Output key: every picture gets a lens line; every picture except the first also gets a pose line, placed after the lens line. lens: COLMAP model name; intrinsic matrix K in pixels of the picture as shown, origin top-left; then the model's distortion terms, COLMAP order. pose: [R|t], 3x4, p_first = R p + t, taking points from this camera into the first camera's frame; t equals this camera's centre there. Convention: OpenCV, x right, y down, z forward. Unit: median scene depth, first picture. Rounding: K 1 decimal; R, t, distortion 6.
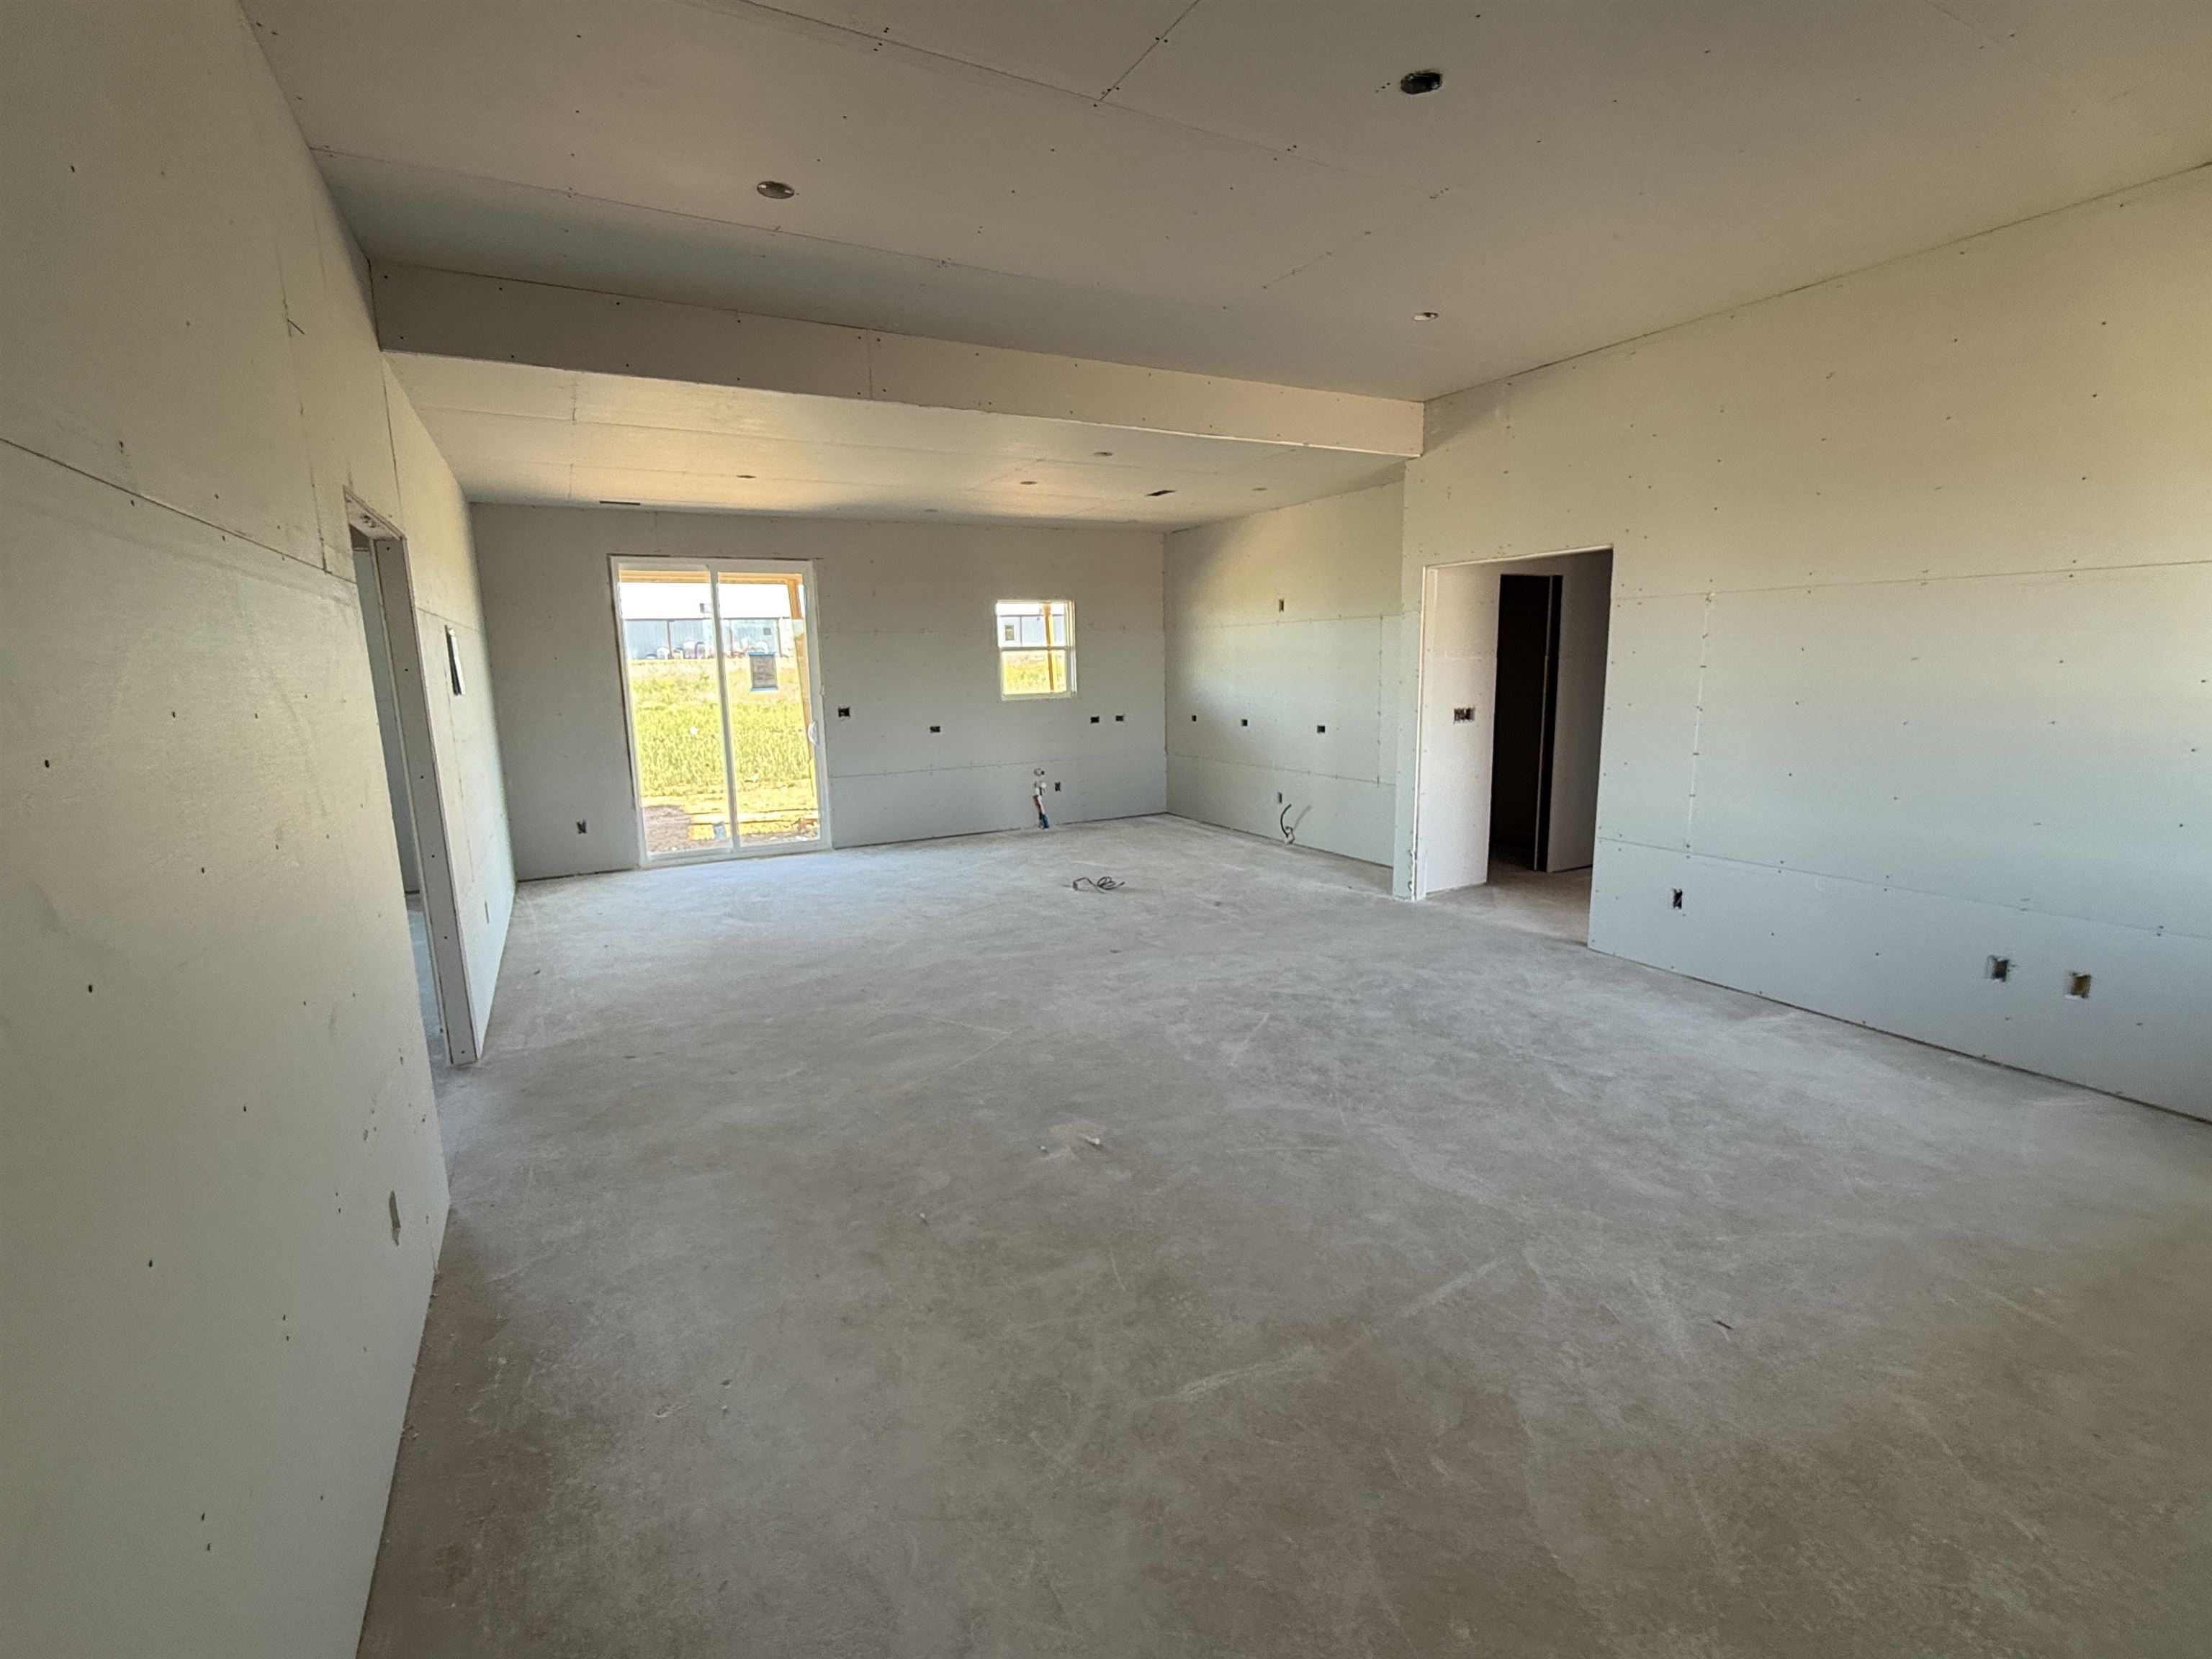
lens RADIAL K [[1010.4, 0, 1106.7], [0, 1010.4, 833.2], [0, 0, 1]] dist [-0.000619, -0.000042]
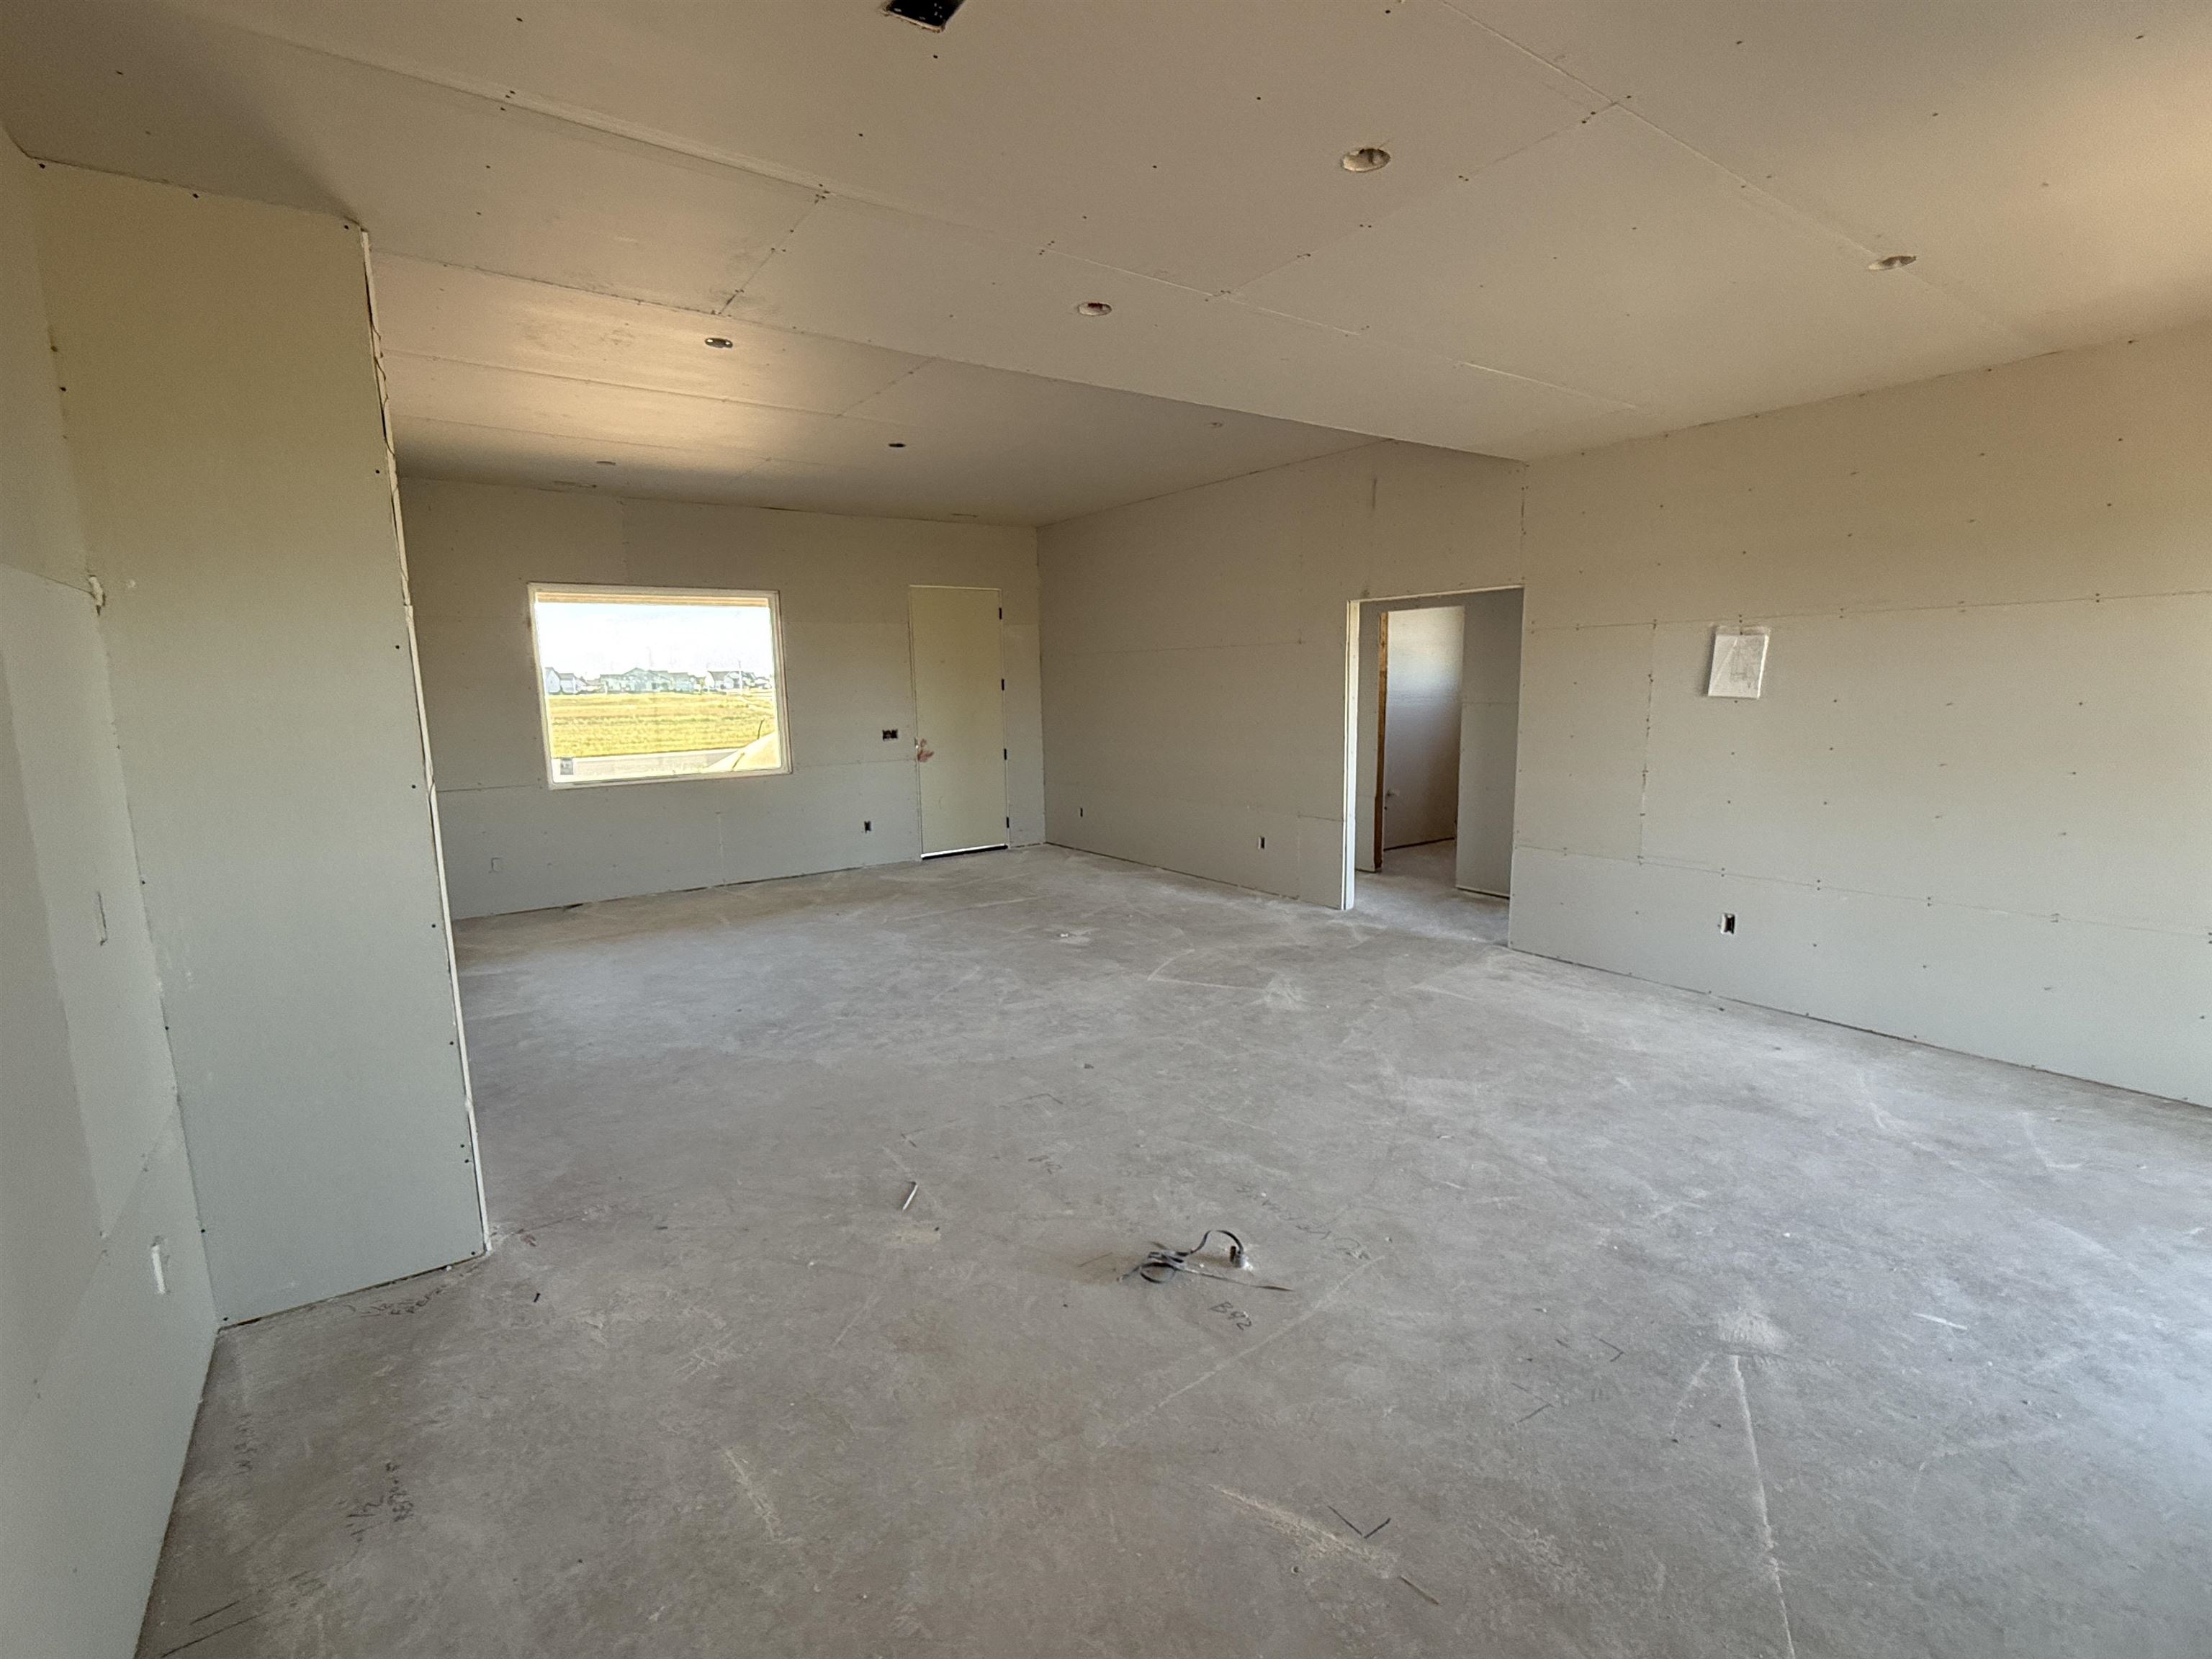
lens RADIAL K [[1010.4, 0, 1106.7], [0, 1010.4, 834.3], [0, 0, 1]] dist [-0.000619, -0.000042]
pose [[-0.991508, 0.053656, -0.118459, 0.089589], [0.012540, 0.946115, 0.323587, -0.359115], [0.129438, 0.319354, -0.938754, 2.013134]]
